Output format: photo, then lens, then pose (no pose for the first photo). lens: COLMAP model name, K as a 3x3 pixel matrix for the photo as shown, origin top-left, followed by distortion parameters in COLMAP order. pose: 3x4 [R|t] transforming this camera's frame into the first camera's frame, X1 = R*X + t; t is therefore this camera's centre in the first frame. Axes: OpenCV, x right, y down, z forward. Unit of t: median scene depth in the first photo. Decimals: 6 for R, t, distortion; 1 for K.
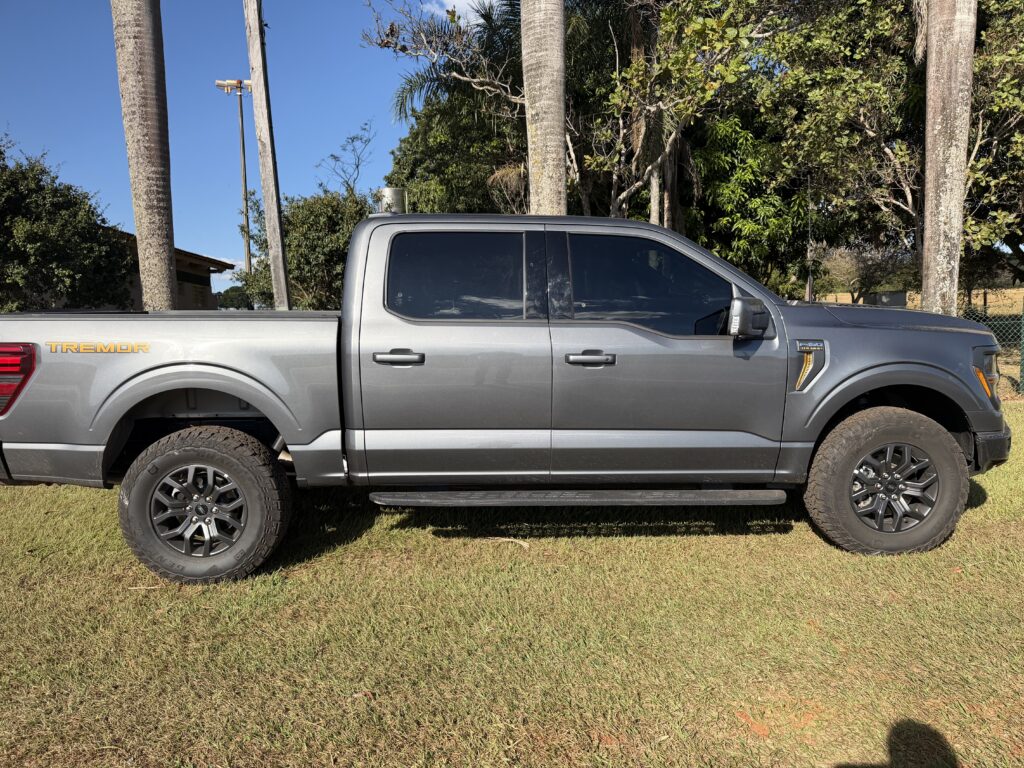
lens RADIAL K [[724.8, 0, 512.0], [0, 724.8, 384.0], [0, 0, 1]] dist [0.029554, -0.037259]
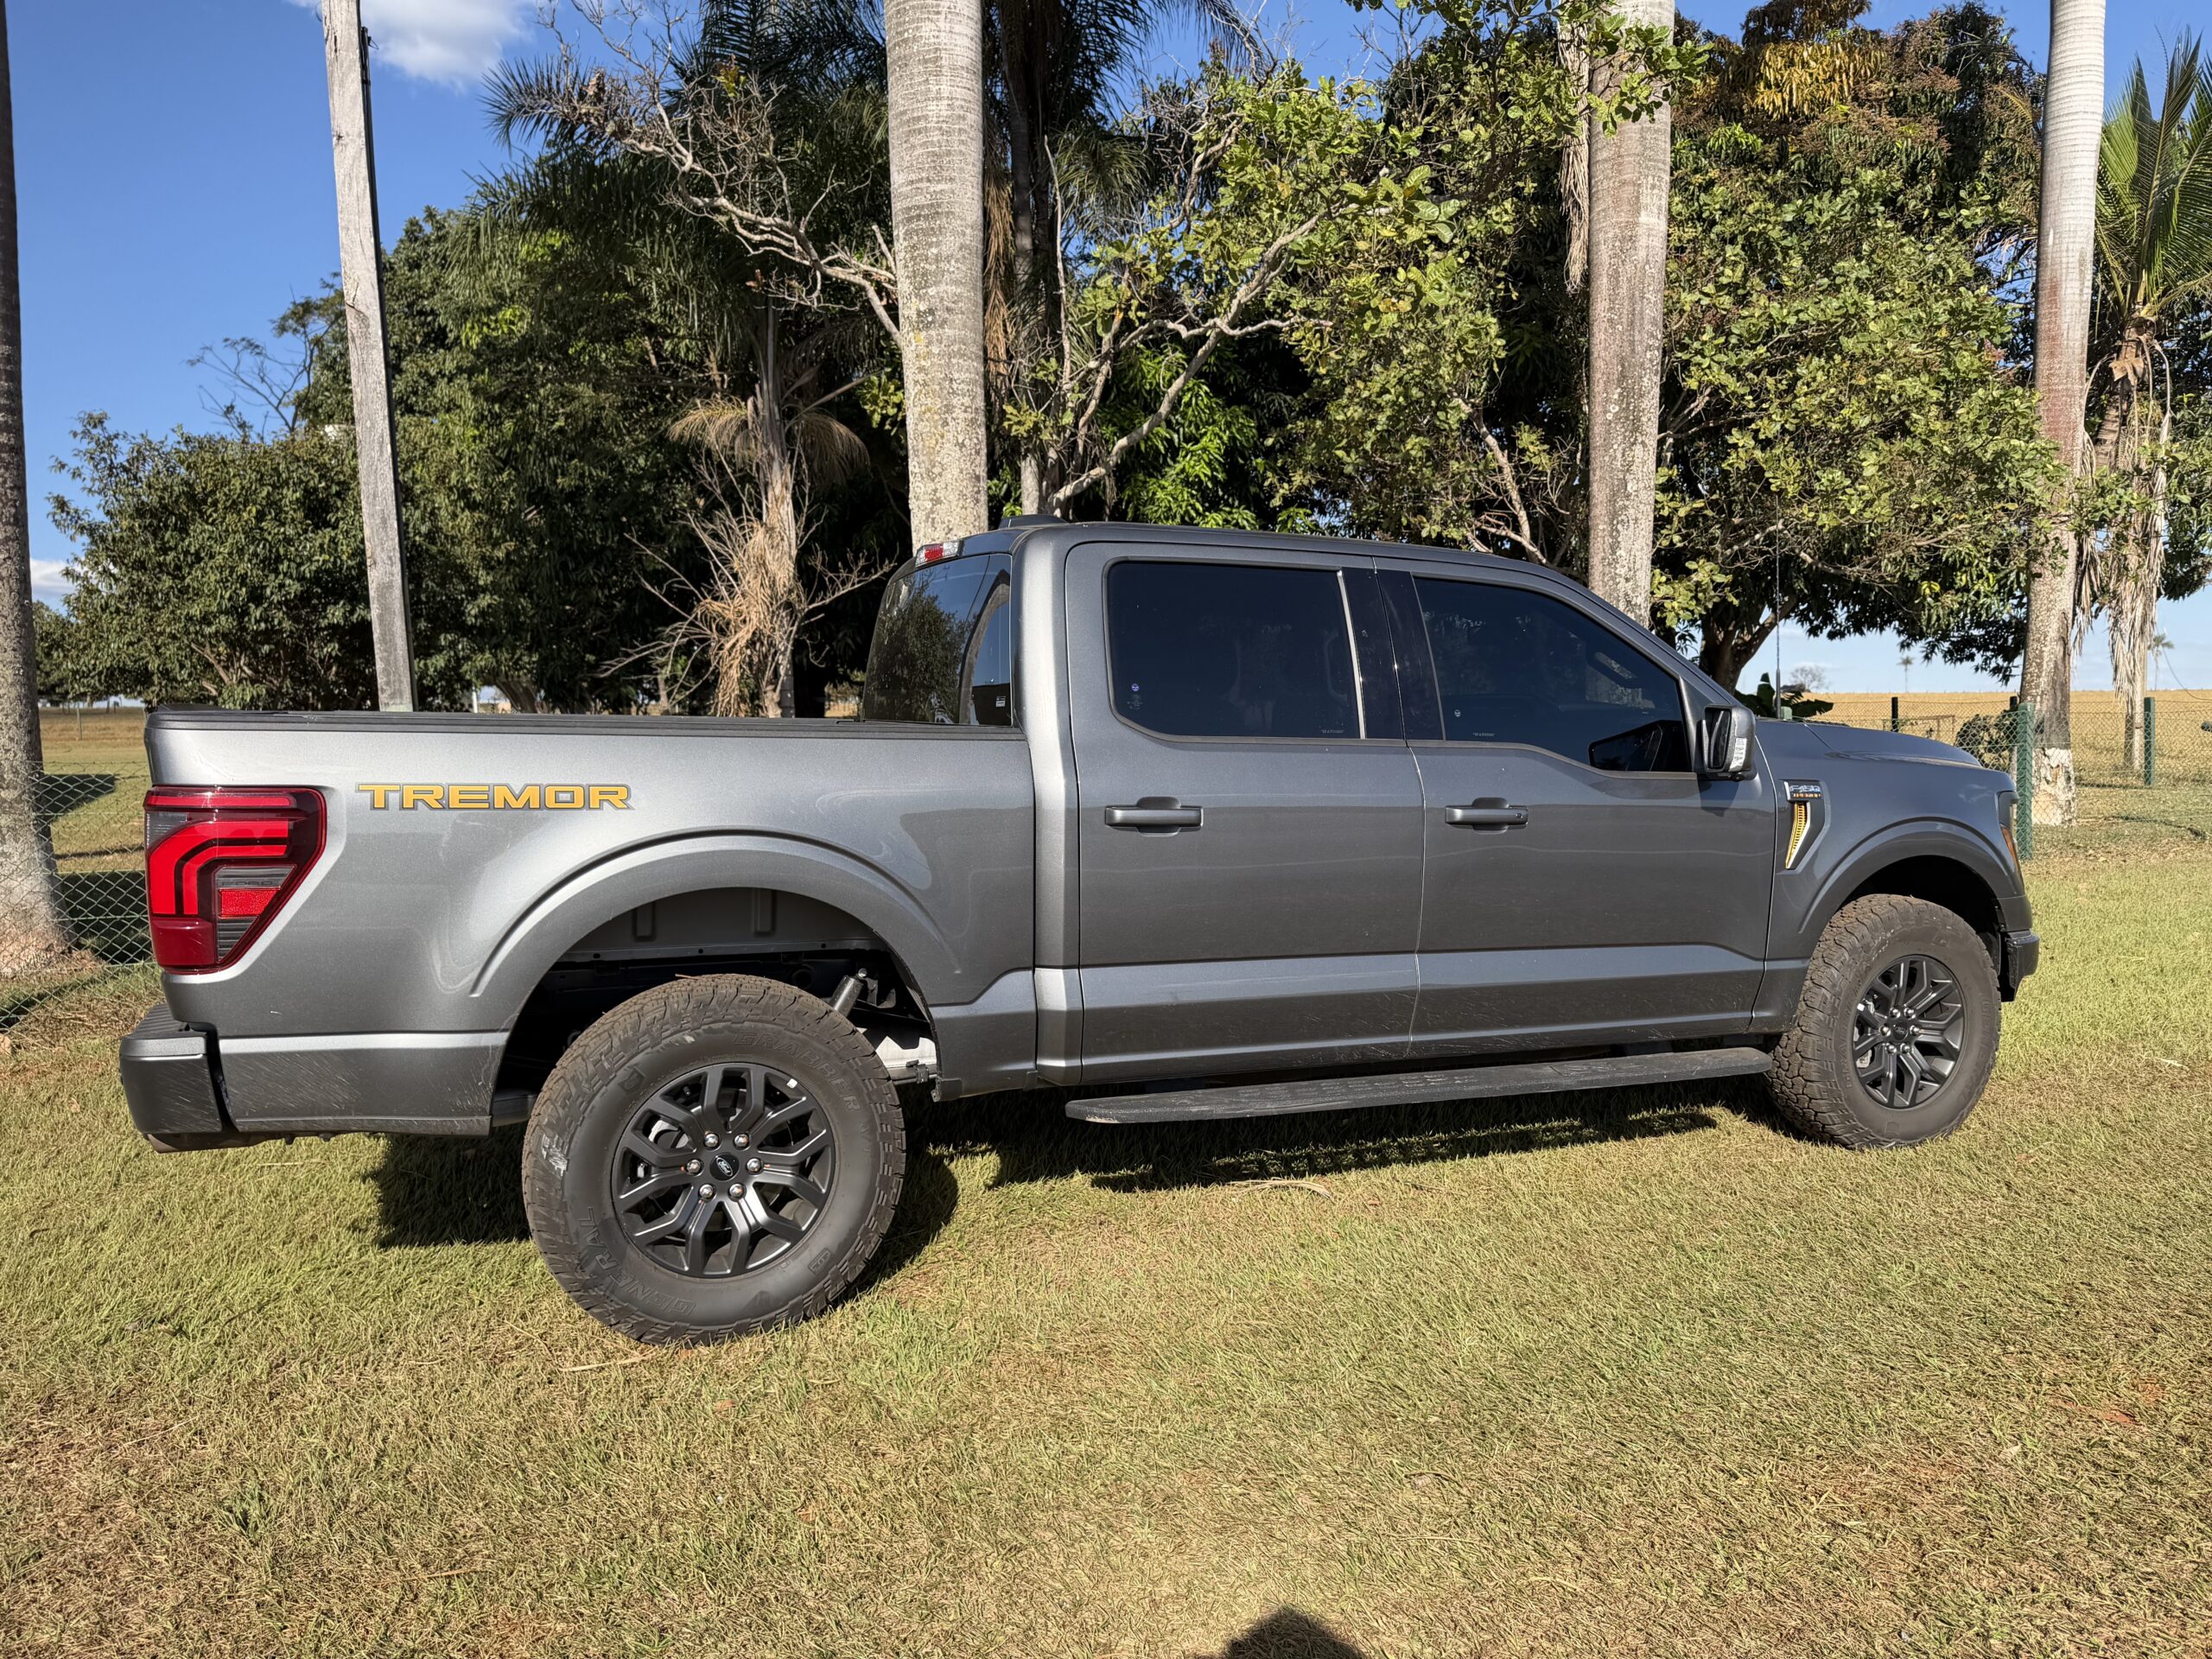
lens RADIAL K [[1565.7, 0, 1106.0], [0, 1565.7, 829.5], [0, 0, 1]] dist [0.029554, -0.037259]
pose [[0.937024, -0.009631, 0.349132, -0.479364], [0.021827, 0.999281, -0.031013, 0.003897], [-0.348582, 0.036680, 0.936560, 0.024649]]
